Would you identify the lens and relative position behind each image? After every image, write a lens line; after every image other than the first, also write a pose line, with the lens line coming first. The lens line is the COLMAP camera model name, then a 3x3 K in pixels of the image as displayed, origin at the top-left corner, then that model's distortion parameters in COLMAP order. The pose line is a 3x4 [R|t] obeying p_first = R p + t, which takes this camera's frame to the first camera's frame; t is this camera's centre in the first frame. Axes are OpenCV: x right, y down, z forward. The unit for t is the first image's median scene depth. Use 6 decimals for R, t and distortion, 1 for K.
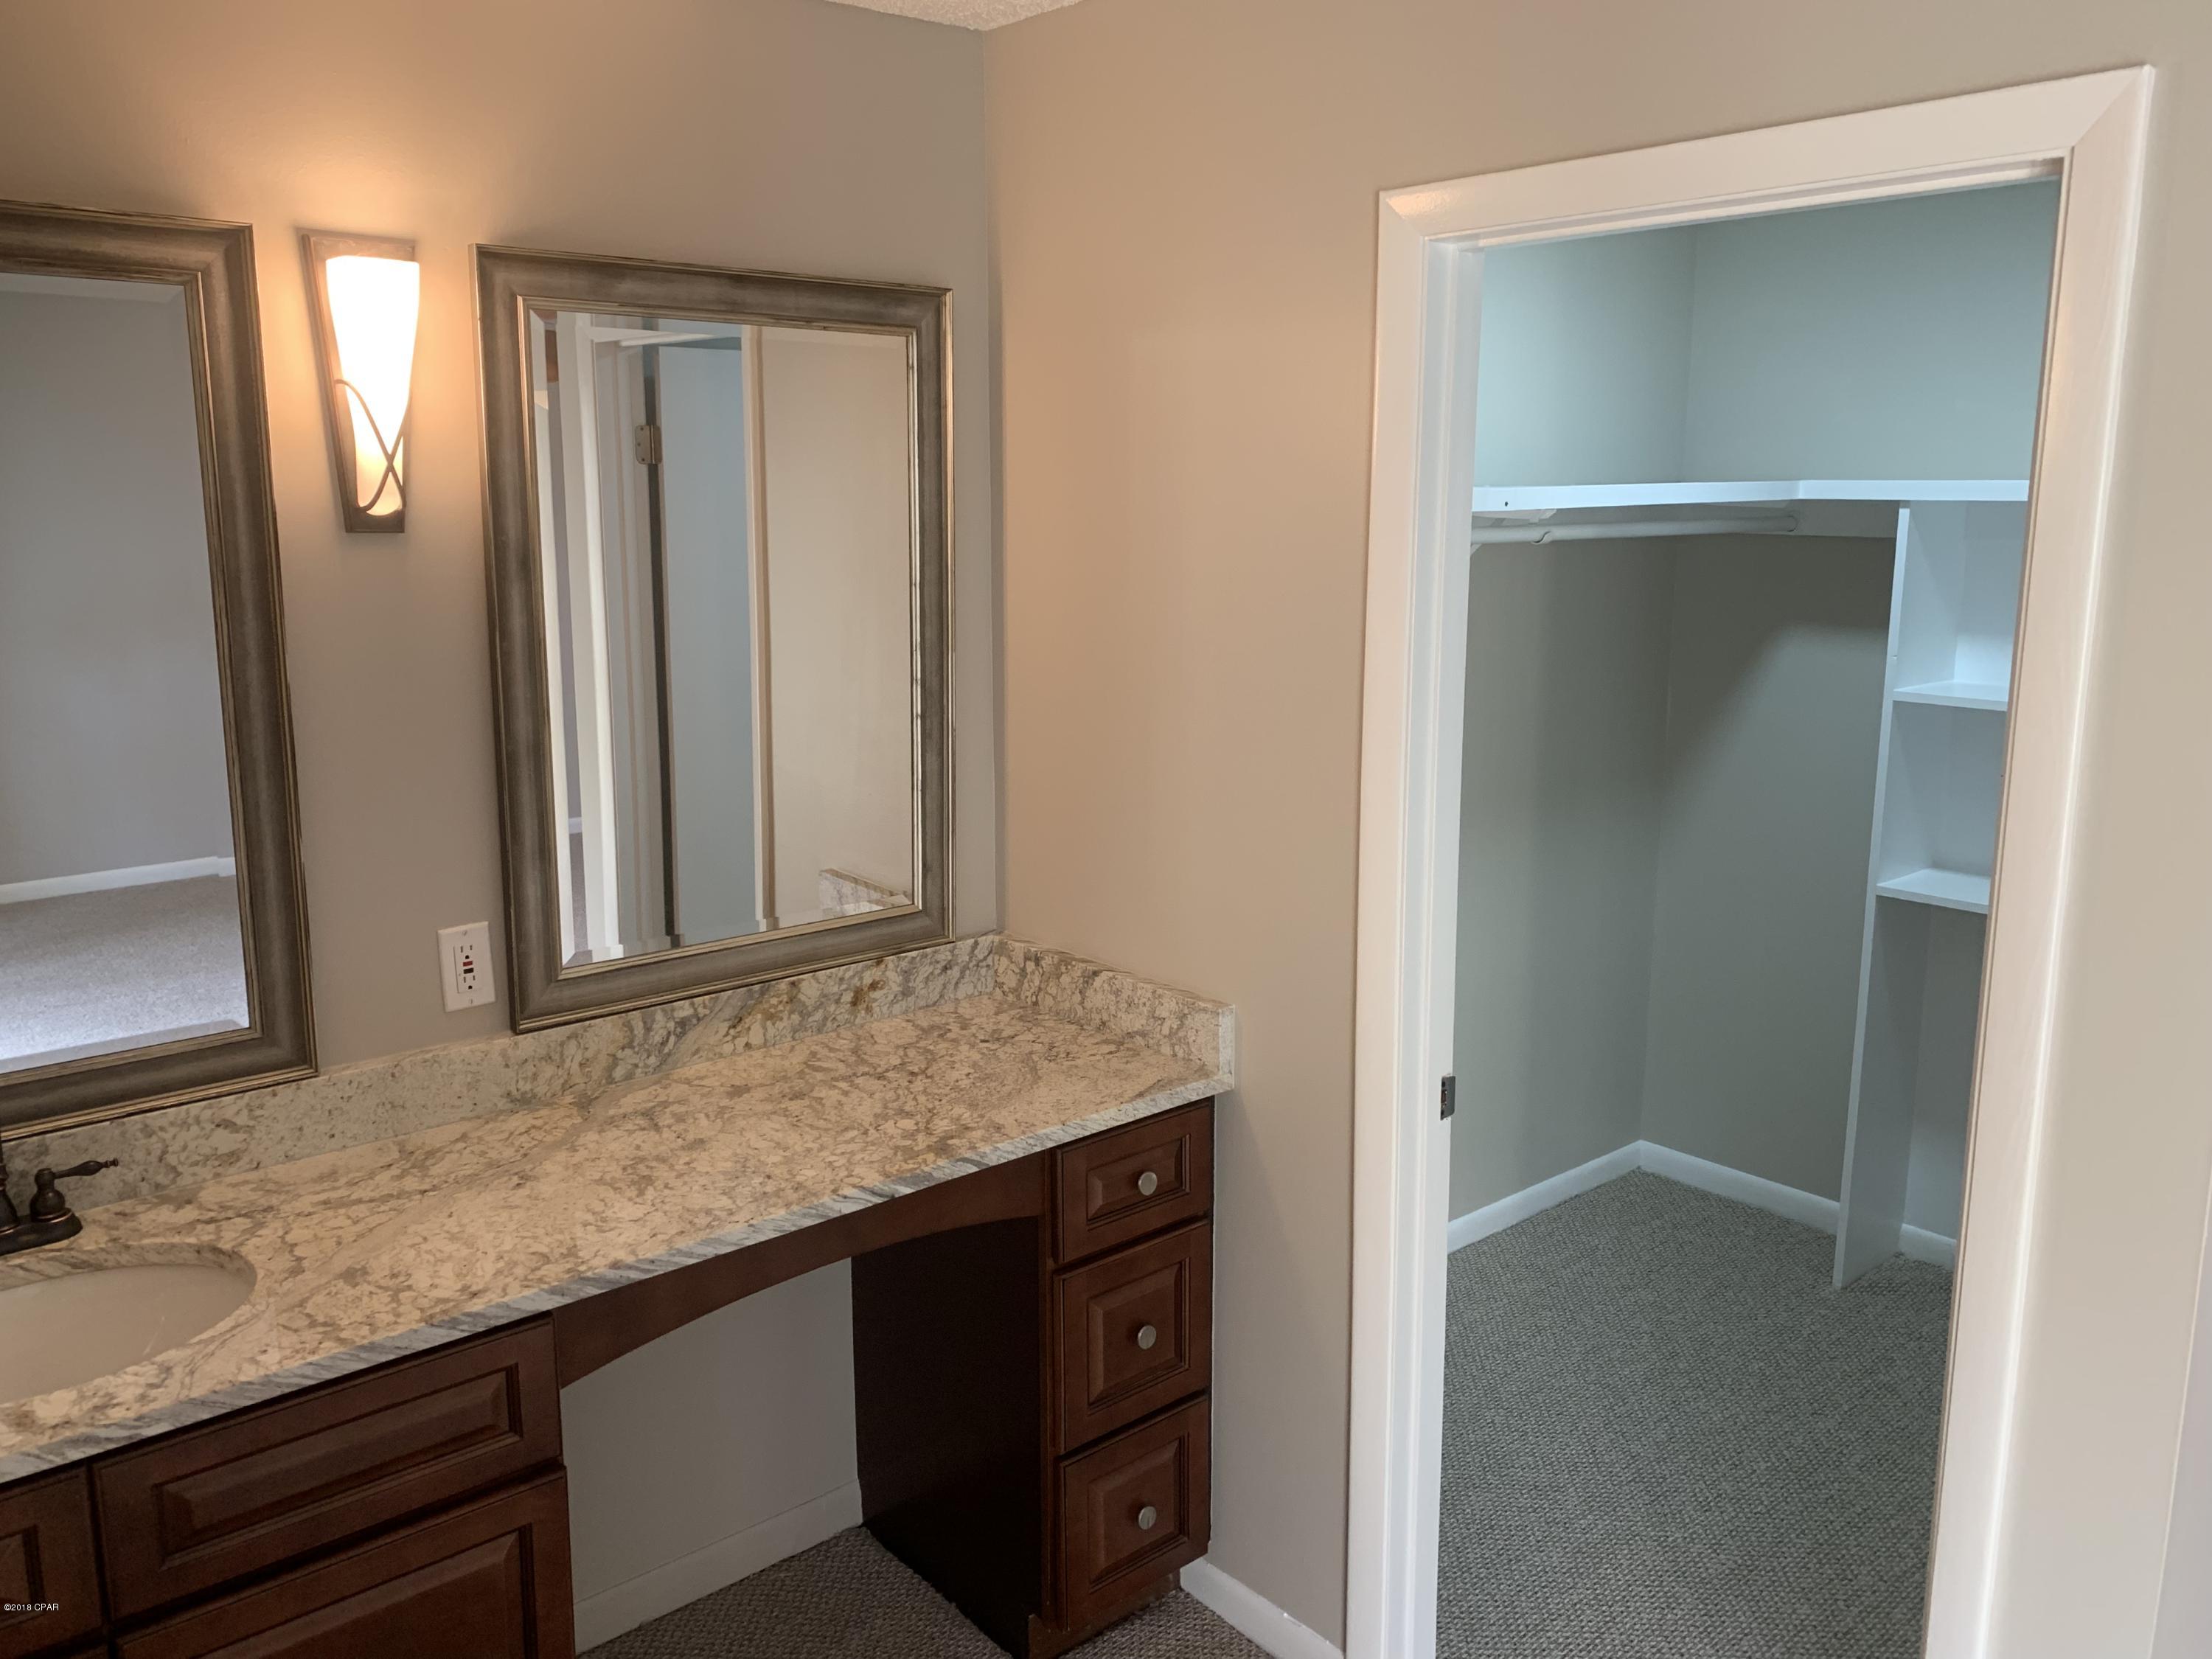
lens RADIAL K [[1695.2, 0, 1323.1], [0, 1695.2, 800.1], [0, 0, 1]] dist [0.060379, -0.066749]
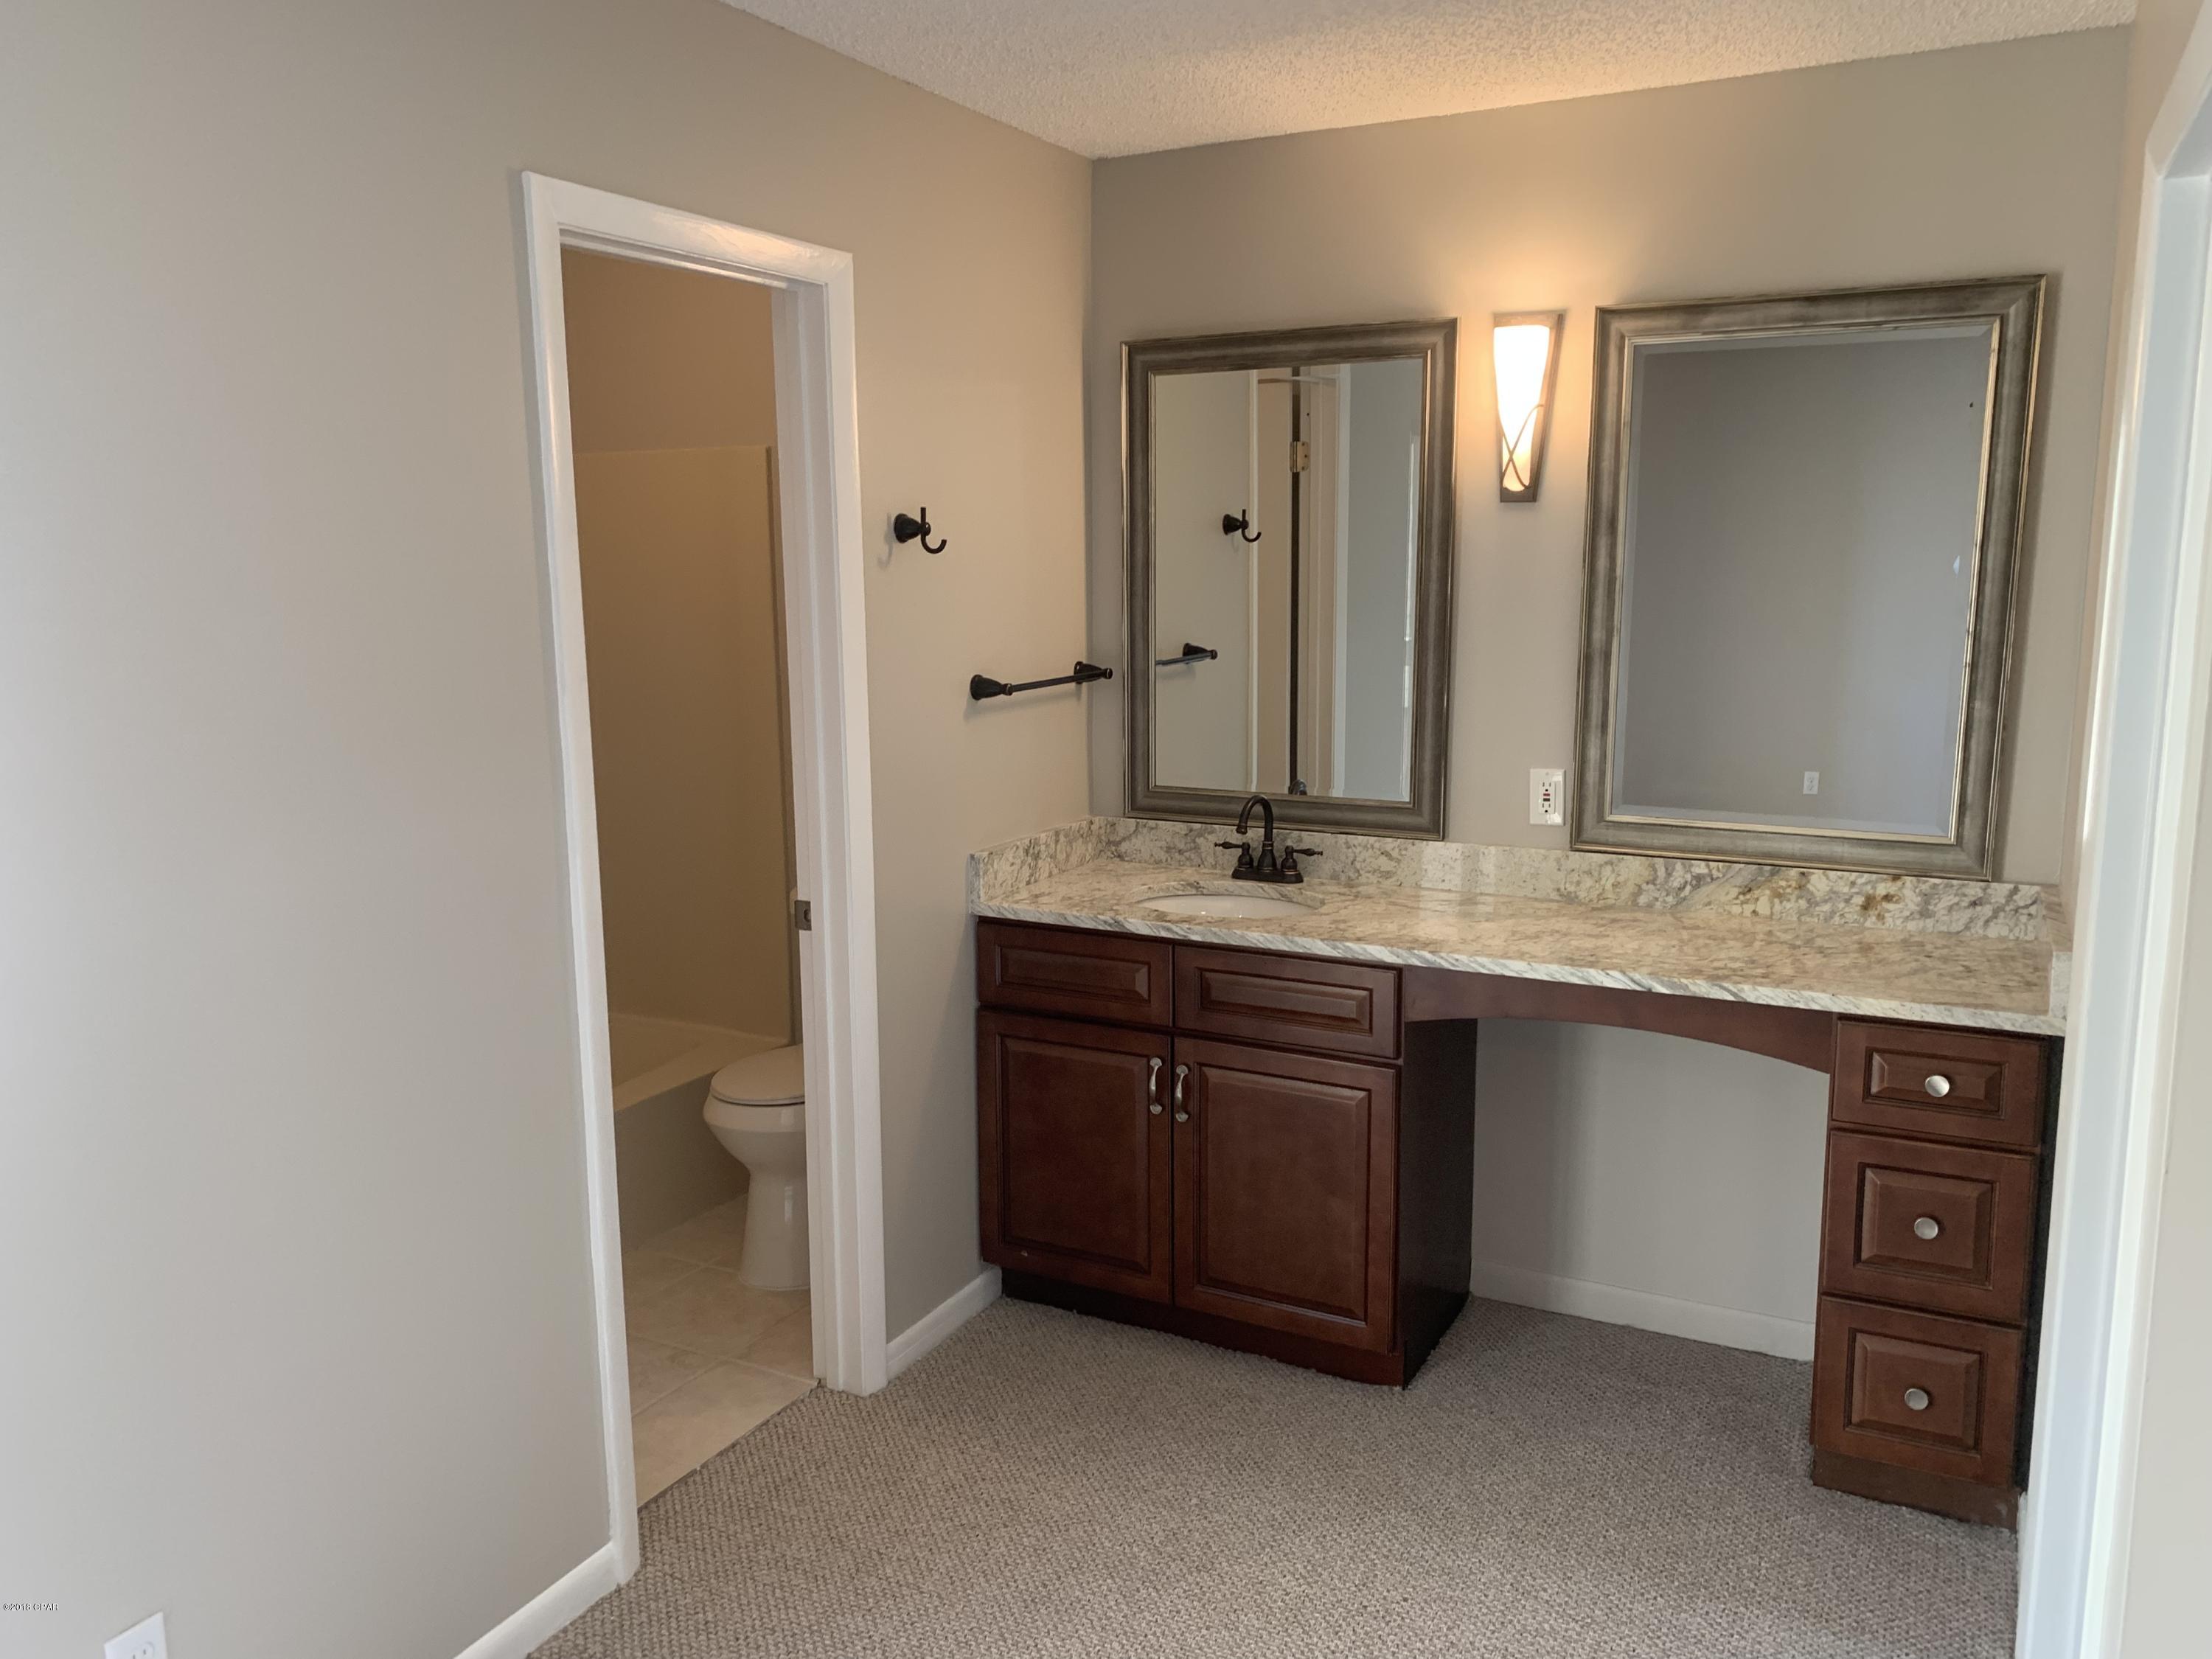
lens RADIAL K [[1695.2, 0, 1019.2], [0, 1695.2, 832.1], [0, 0, 1]] dist [0.060379, -0.066749]
pose [[0.365316, 0.159209, -0.917168, 0.627558], [-0.156202, 0.981780, 0.108208, 0.034709], [0.917685, 0.103733, 0.383528, 0.014013]]
